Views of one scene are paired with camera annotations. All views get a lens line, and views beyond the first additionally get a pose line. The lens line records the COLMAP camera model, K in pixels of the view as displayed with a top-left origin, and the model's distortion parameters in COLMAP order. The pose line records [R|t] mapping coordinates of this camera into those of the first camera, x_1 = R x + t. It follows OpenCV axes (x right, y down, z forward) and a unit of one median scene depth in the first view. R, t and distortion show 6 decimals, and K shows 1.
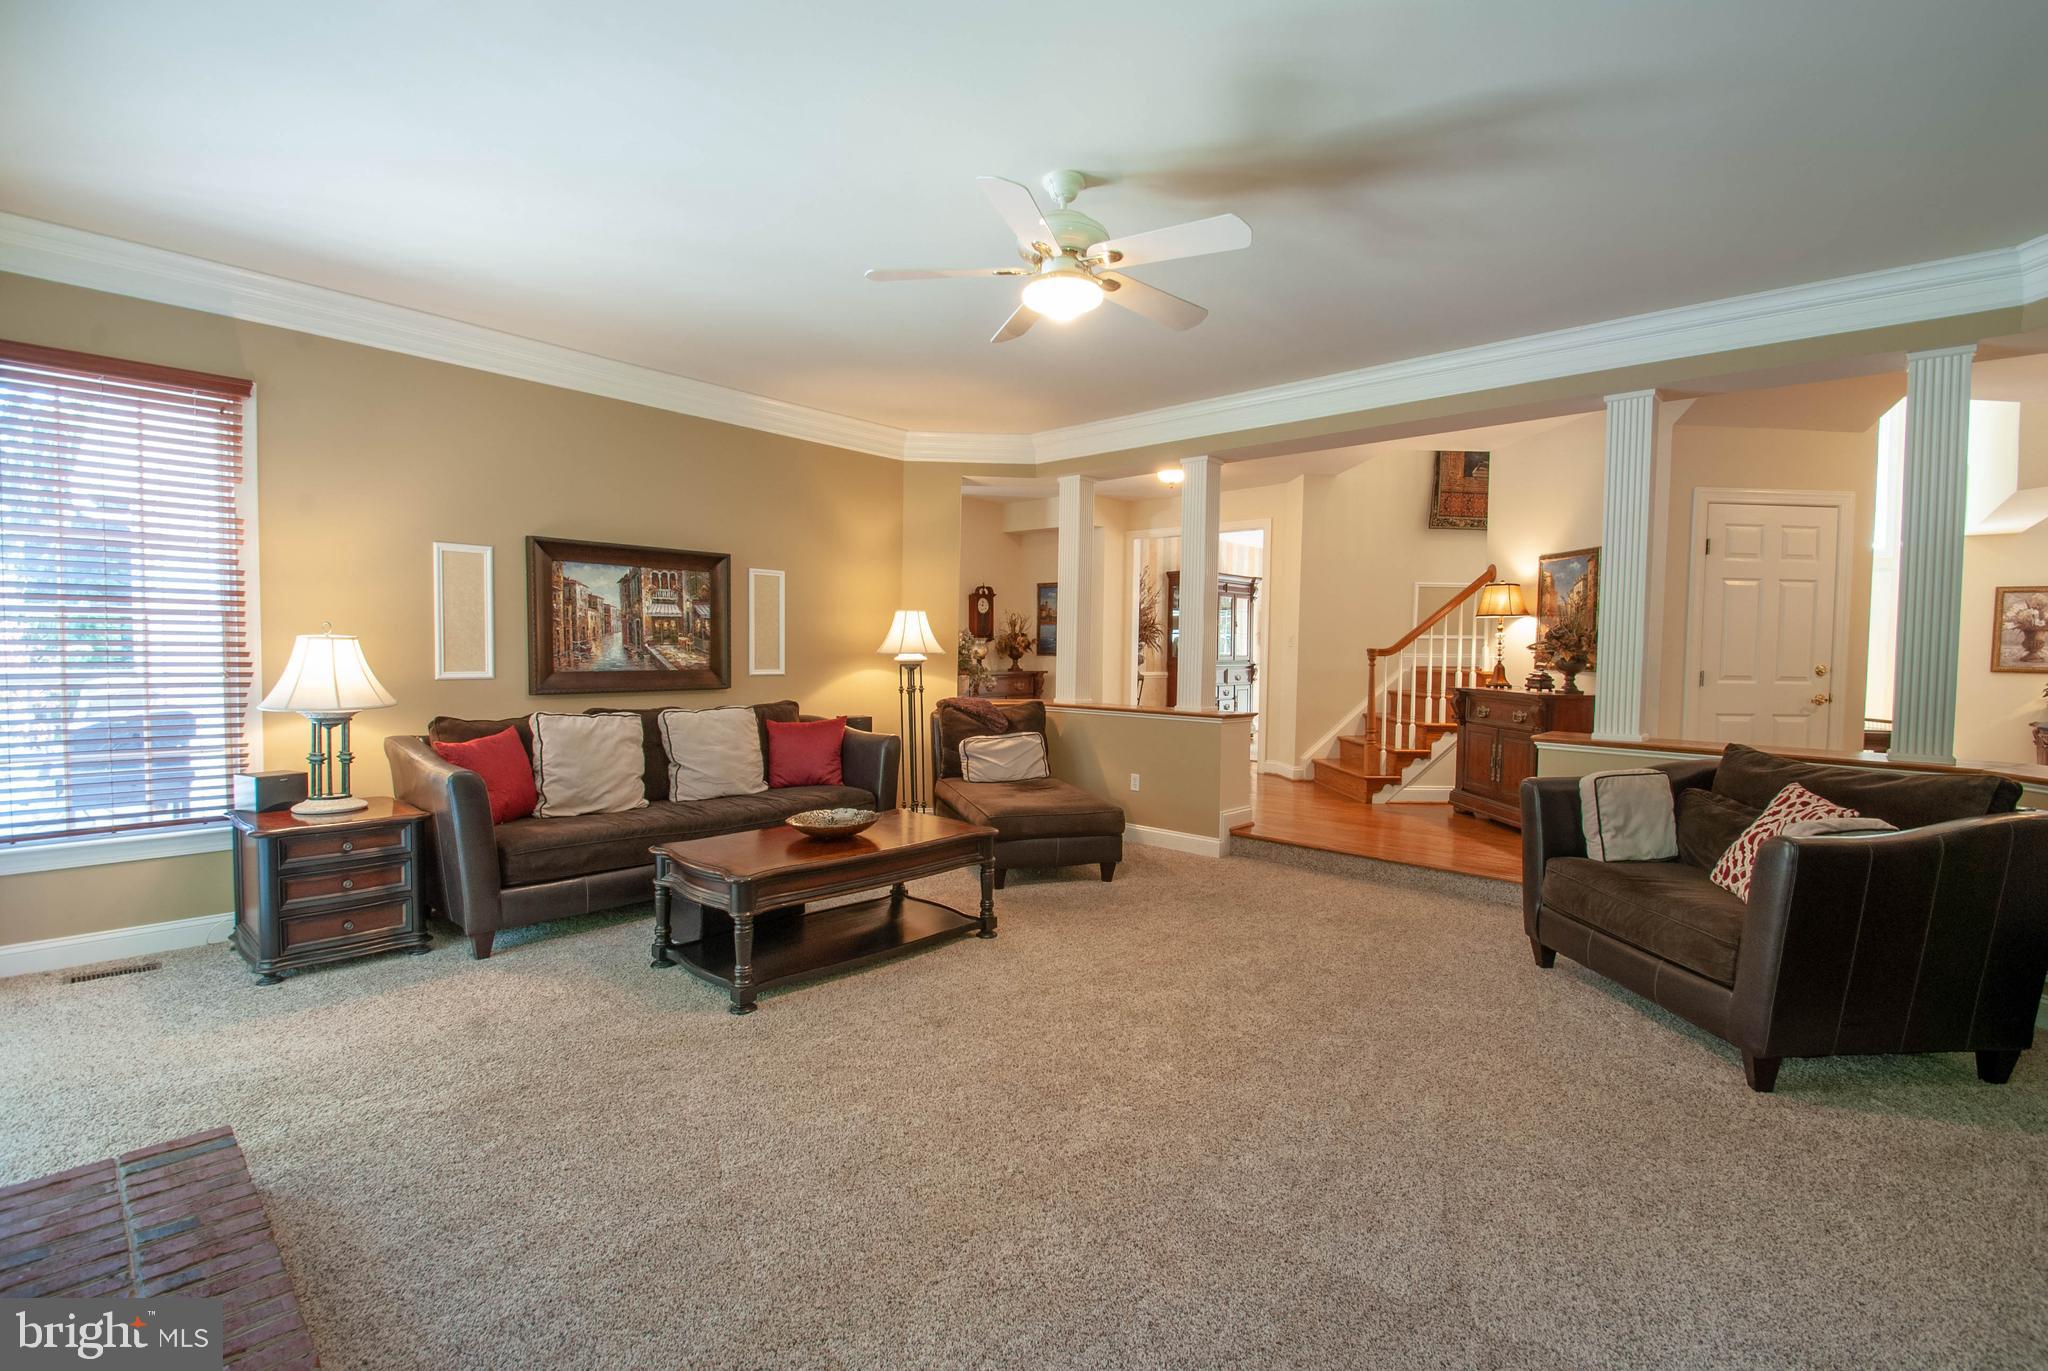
lens RADIAL K [[908.7, 0, 1025.7], [0, 908.7, 686.6], [0, 0, 1]] dist [-0.002110, -0.009007]
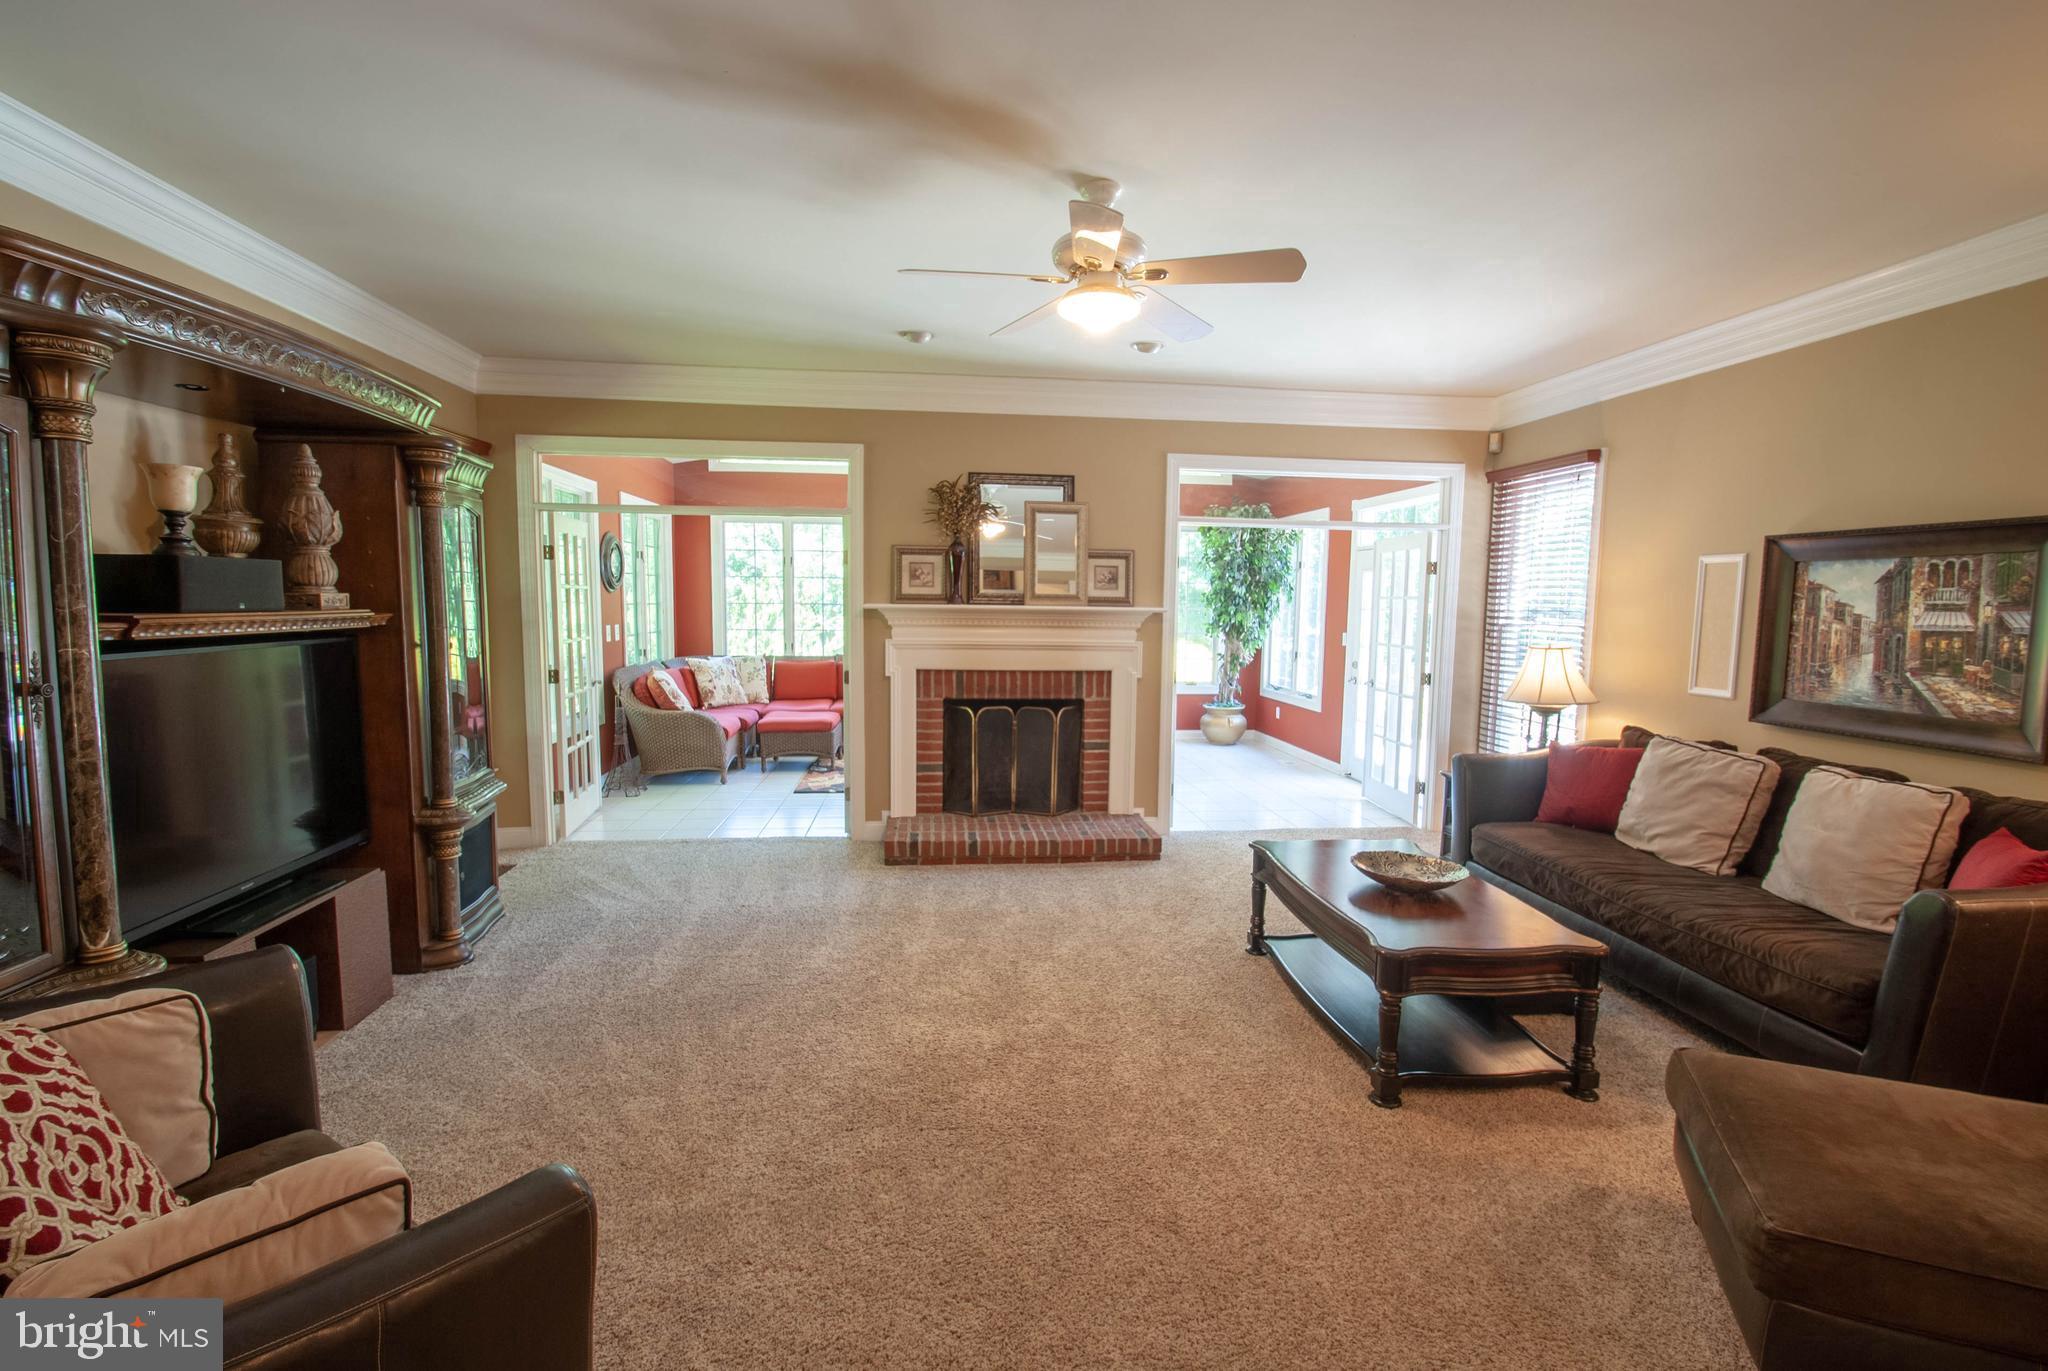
lens RADIAL K [[908.7, 0, 1021.8], [0, 908.7, 687.9], [0, 0, 1]] dist [-0.002110, -0.009007]
pose [[-0.665492, 0.048074, -0.744855, 0.506432], [-0.056074, 0.991884, 0.114117, -0.075652], [0.744295, 0.117711, -0.657395, 0.966933]]
